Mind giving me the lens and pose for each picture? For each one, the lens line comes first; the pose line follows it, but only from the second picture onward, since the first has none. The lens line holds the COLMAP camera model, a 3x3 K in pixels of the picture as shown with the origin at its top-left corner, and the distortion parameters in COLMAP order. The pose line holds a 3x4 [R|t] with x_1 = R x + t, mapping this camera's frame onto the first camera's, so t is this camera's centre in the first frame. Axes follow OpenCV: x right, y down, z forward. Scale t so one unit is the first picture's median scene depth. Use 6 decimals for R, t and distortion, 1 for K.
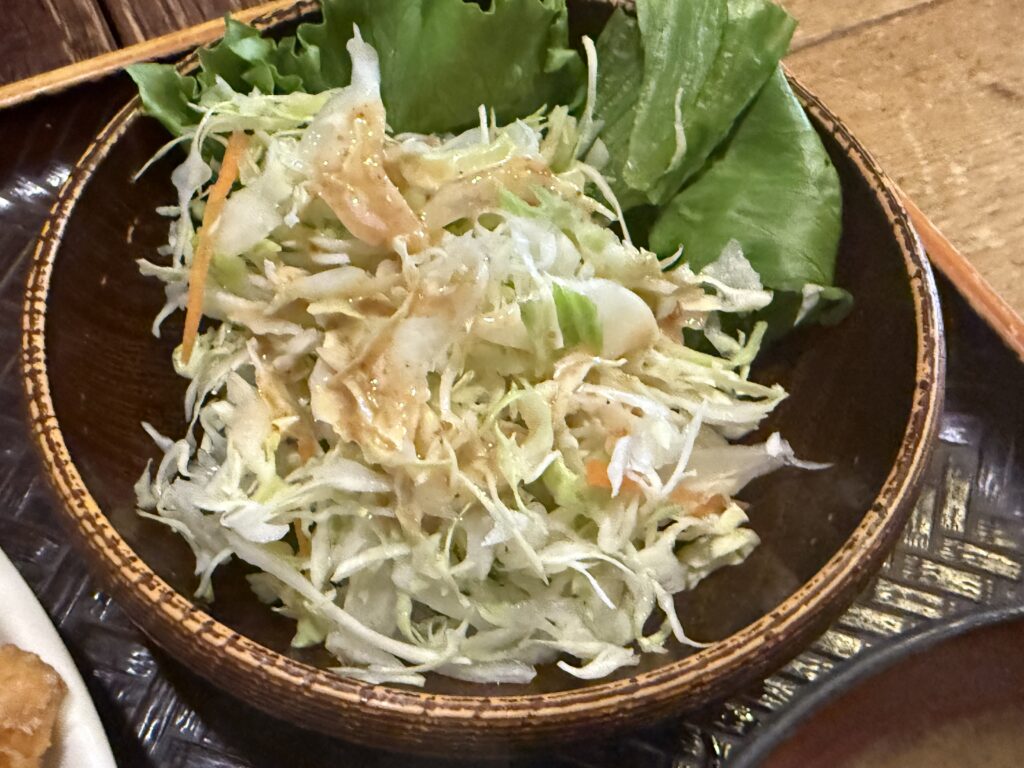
lens RADIAL K [[1107.2, 0, 392.8], [0, 1107.2, 478.4], [0, 0, 1]] dist [0.025877, -0.003752]
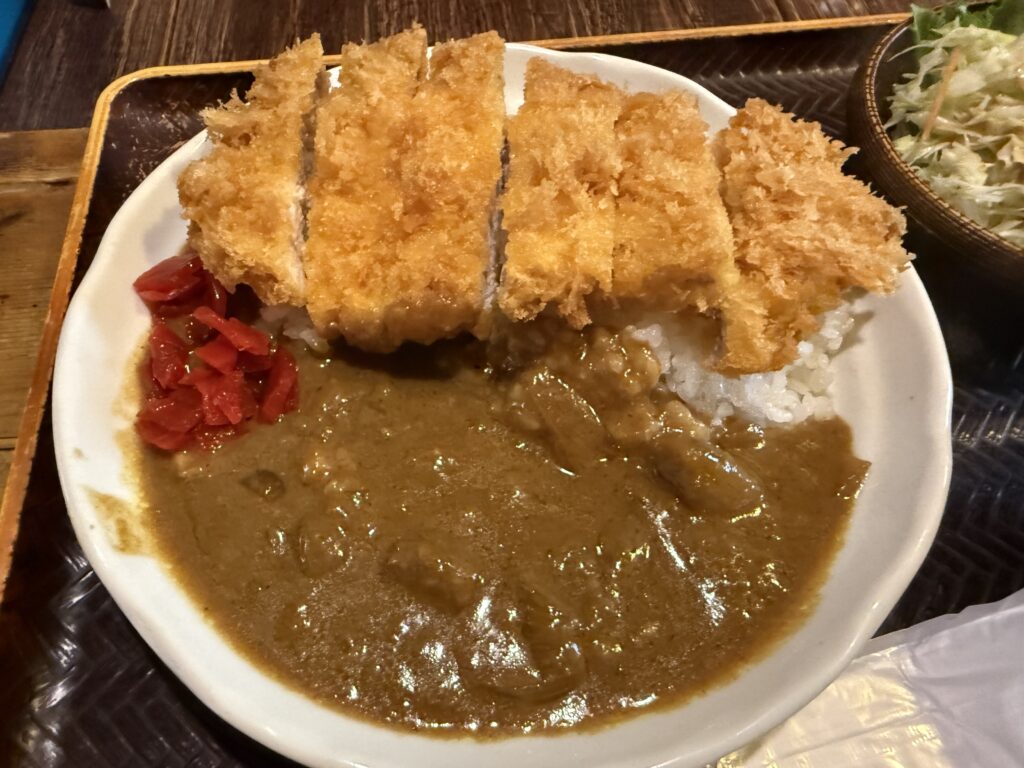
lens RADIAL K [[744.5, 0, 512.0], [0, 744.5, 384.0], [0, 0, 1]] dist [0.038395, -0.060504]
pose [[0.943889, 0.286457, -0.164364, -0.531087], [-0.290805, 0.956779, -0.002503, 0.550548], [0.156543, 0.050160, 0.986397, -0.480816]]
